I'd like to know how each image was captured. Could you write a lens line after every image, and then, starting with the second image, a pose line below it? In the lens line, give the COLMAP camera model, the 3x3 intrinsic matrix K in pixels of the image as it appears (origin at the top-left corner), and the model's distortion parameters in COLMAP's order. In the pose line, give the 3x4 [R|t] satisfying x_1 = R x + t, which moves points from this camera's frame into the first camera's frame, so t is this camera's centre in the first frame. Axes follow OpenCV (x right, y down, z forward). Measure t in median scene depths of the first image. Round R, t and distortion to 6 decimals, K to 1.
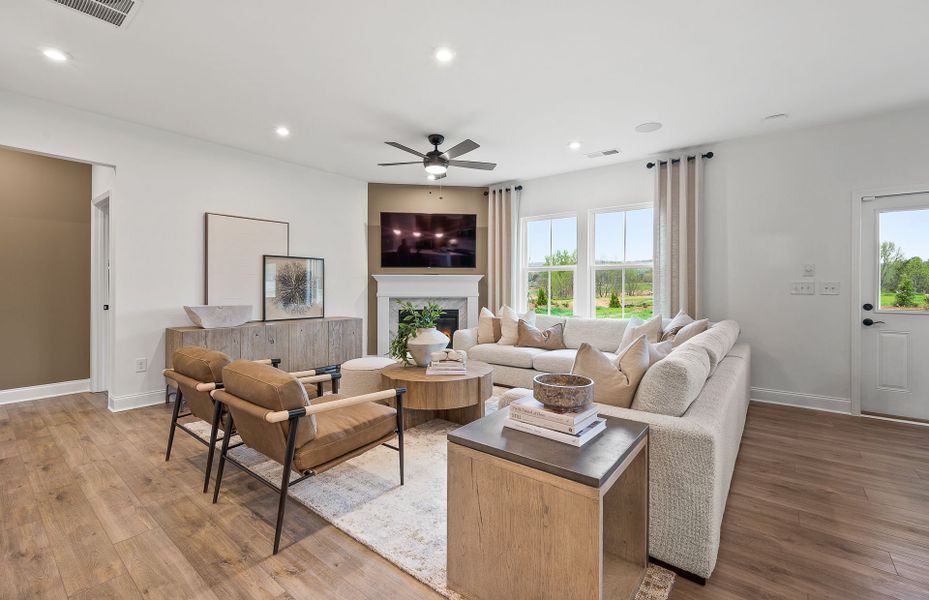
lens RADIAL K [[396.7, 0, 468.6], [0, 396.7, 286.1], [0, 0, 1]] dist [-0.001730, -0.000348]
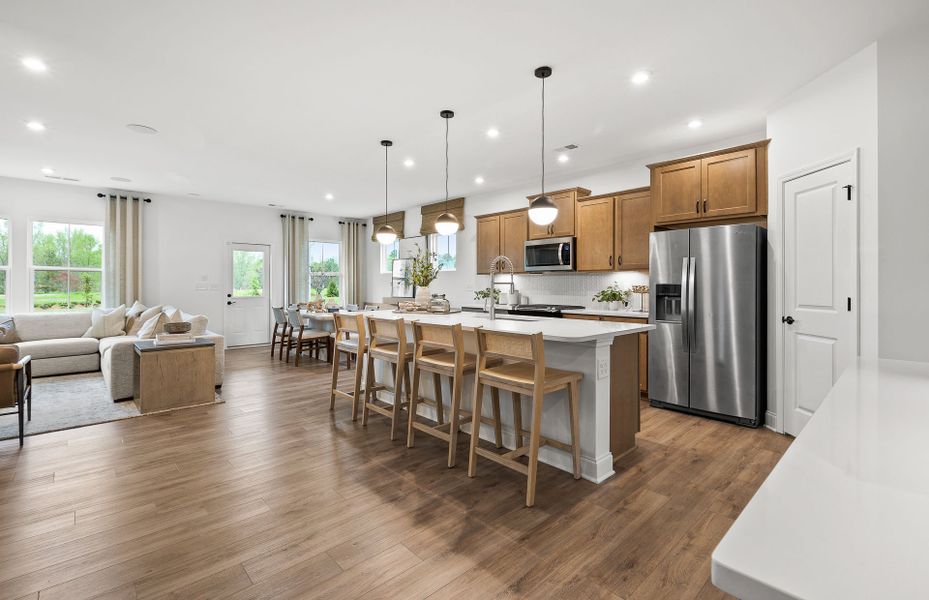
lens RADIAL K [[416.0, 0, 474.7], [0, 416.0, 283.9], [0, 0, 1]] dist [-0.008127, -0.000156]
pose [[0.138079, -0.000058, 0.990421, -0.652083], [0.000363, 1.000000, 0.000008, -0.004612], [-0.990421, 0.000359, 0.138079, -0.384099]]
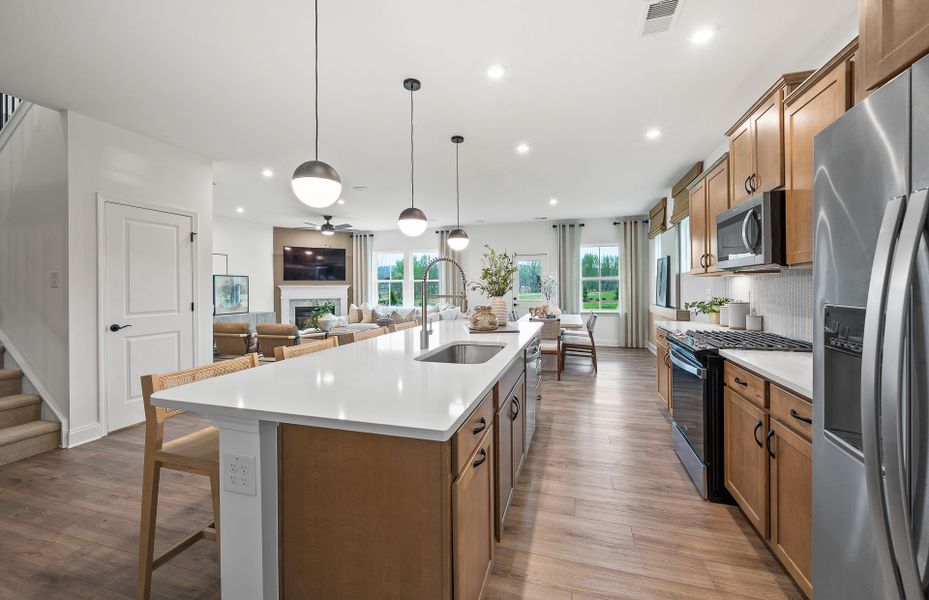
lens RADIAL K [[369.6, 0, 468.1], [0, 369.6, 286.4], [0, 0, 1]] dist [-0.001245, -0.000347]
pose [[0.929326, -0.008616, 0.369160, -0.088420], [0.009655, 0.999953, -0.000966, -0.016850], [-0.369134, 0.004462, 0.929365, -0.731201]]
